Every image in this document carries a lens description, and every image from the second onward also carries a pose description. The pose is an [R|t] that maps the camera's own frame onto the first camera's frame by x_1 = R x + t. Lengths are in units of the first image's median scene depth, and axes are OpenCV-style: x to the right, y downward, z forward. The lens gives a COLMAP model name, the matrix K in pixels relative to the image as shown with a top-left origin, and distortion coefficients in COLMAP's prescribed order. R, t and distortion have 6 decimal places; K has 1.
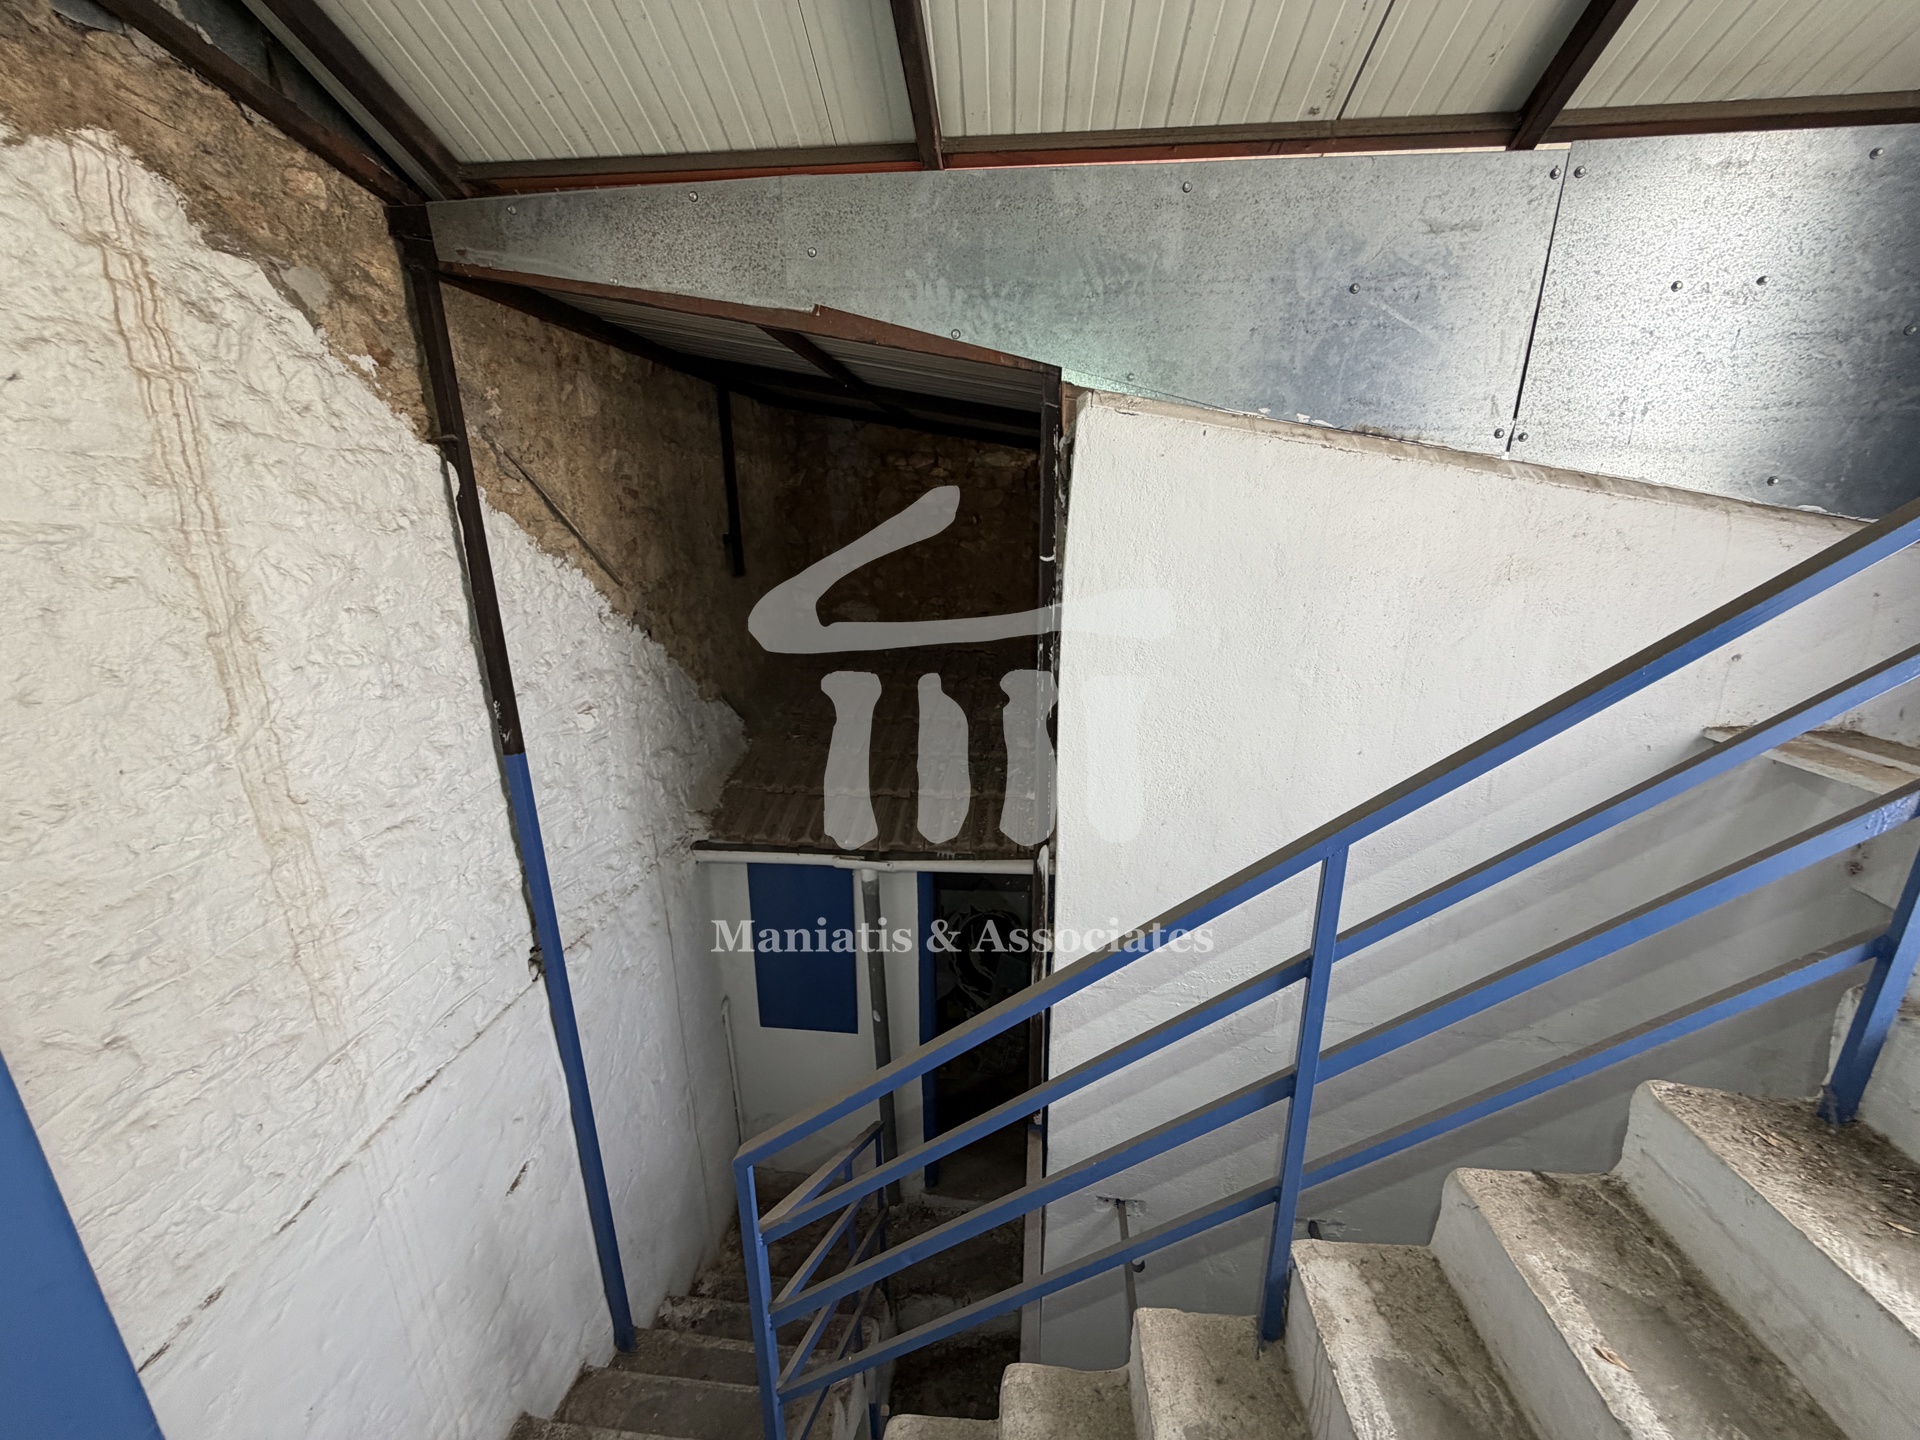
lens RADIAL K [[762.9, 0, 954.9], [0, 762.9, 719.9], [0, 0, 1]] dist [-0.000610, 0.000070]
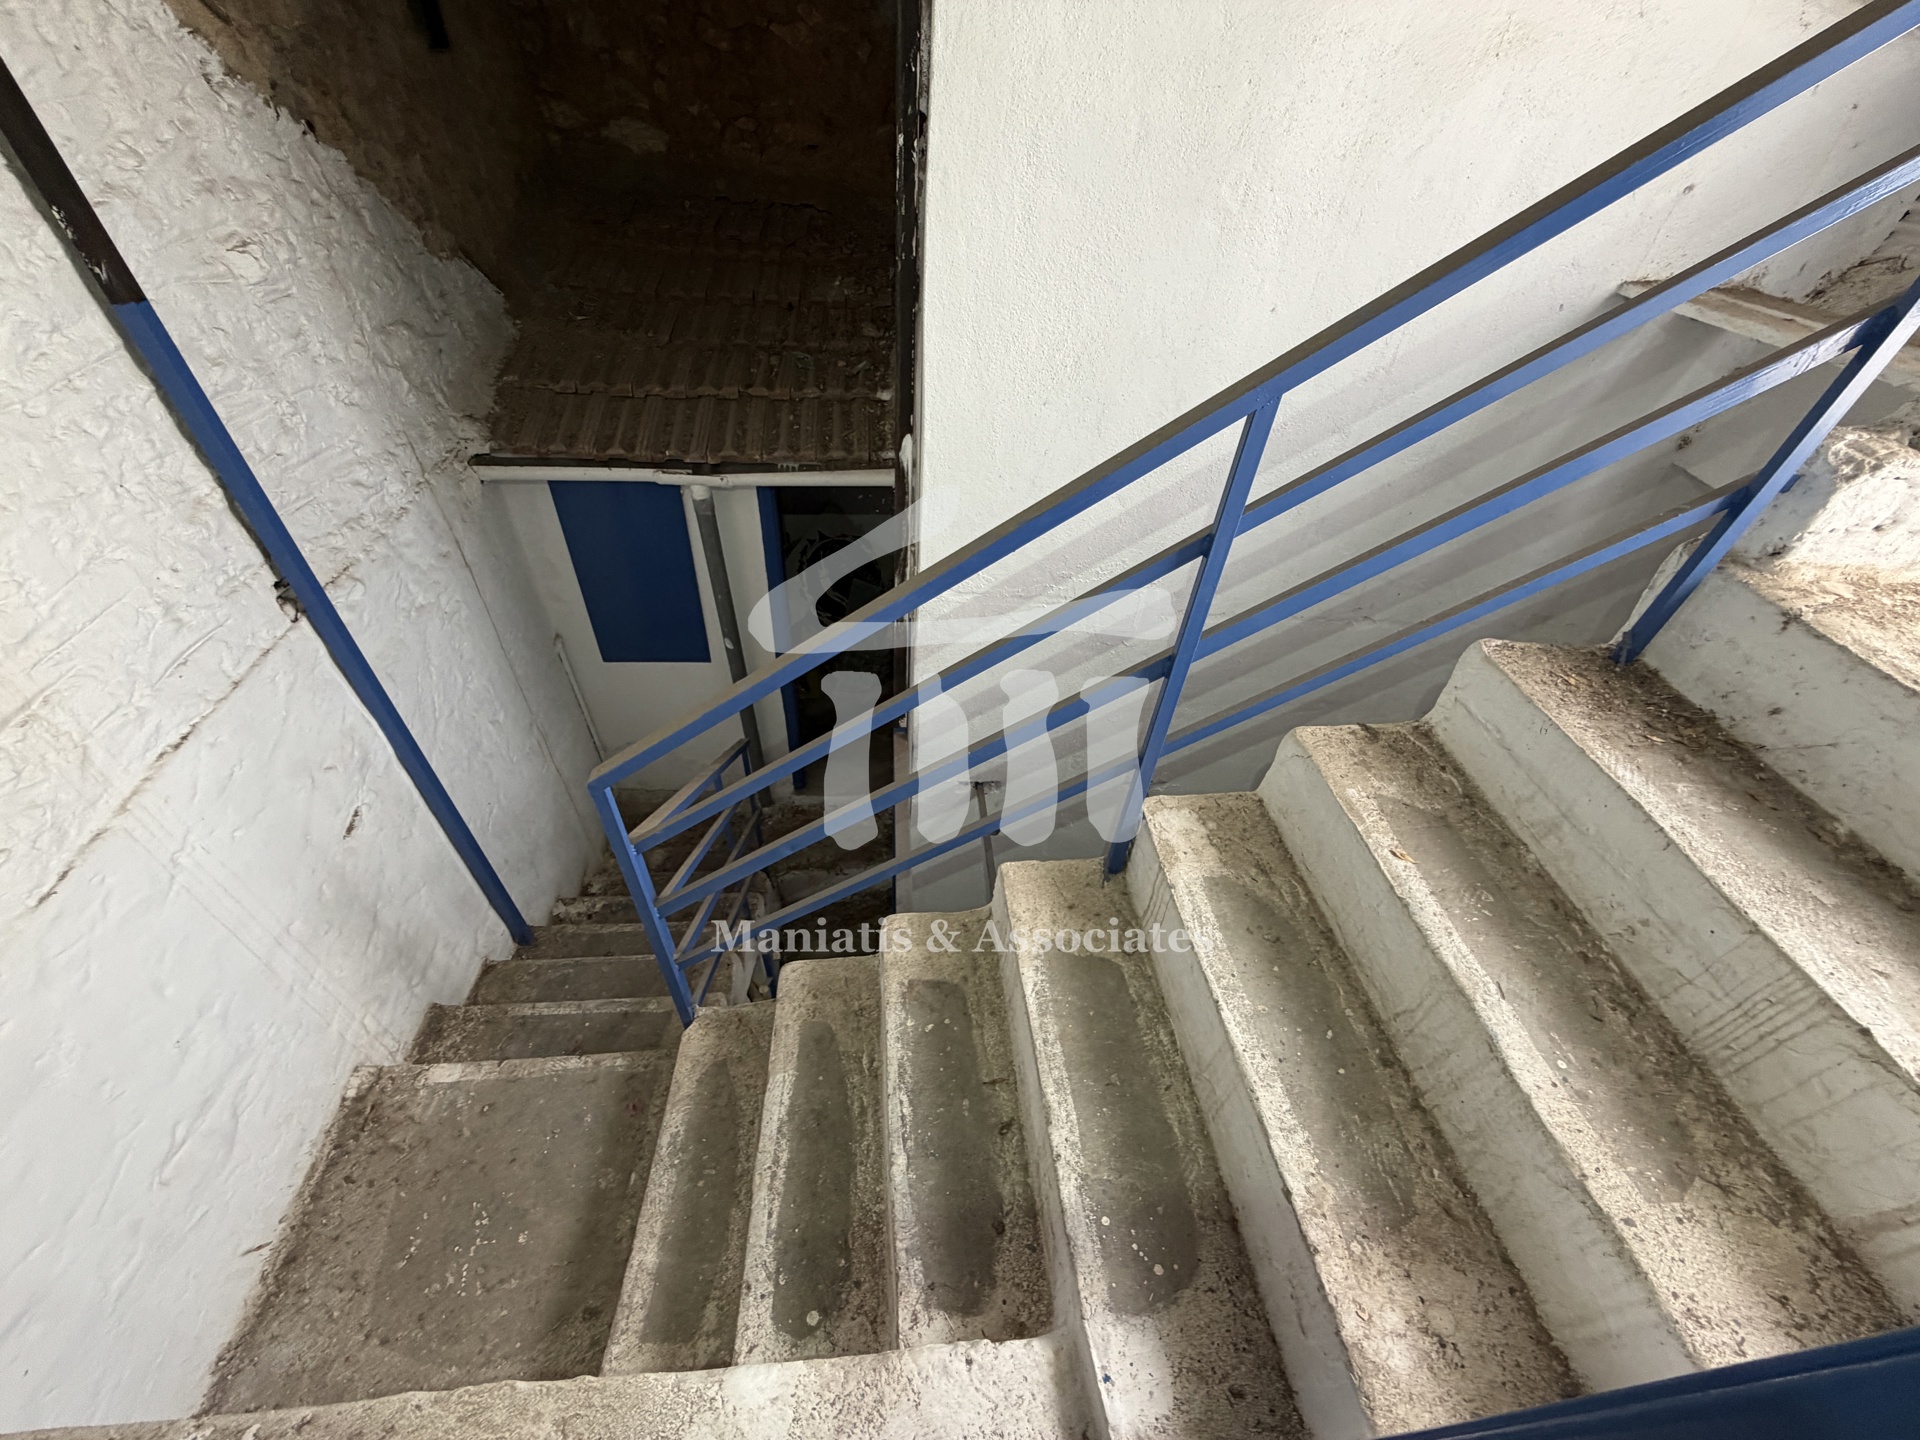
lens RADIAL K [[762.9, 0, 953.5], [0, 762.9, 717.2], [0, 0, 1]] dist [-0.000610, 0.000070]
pose [[0.980261, -0.078126, 0.181615, -0.013278], [-0.011734, 0.894003, 0.447908, 0.074460], [-0.197357, -0.441198, 0.875440, 0.119755]]
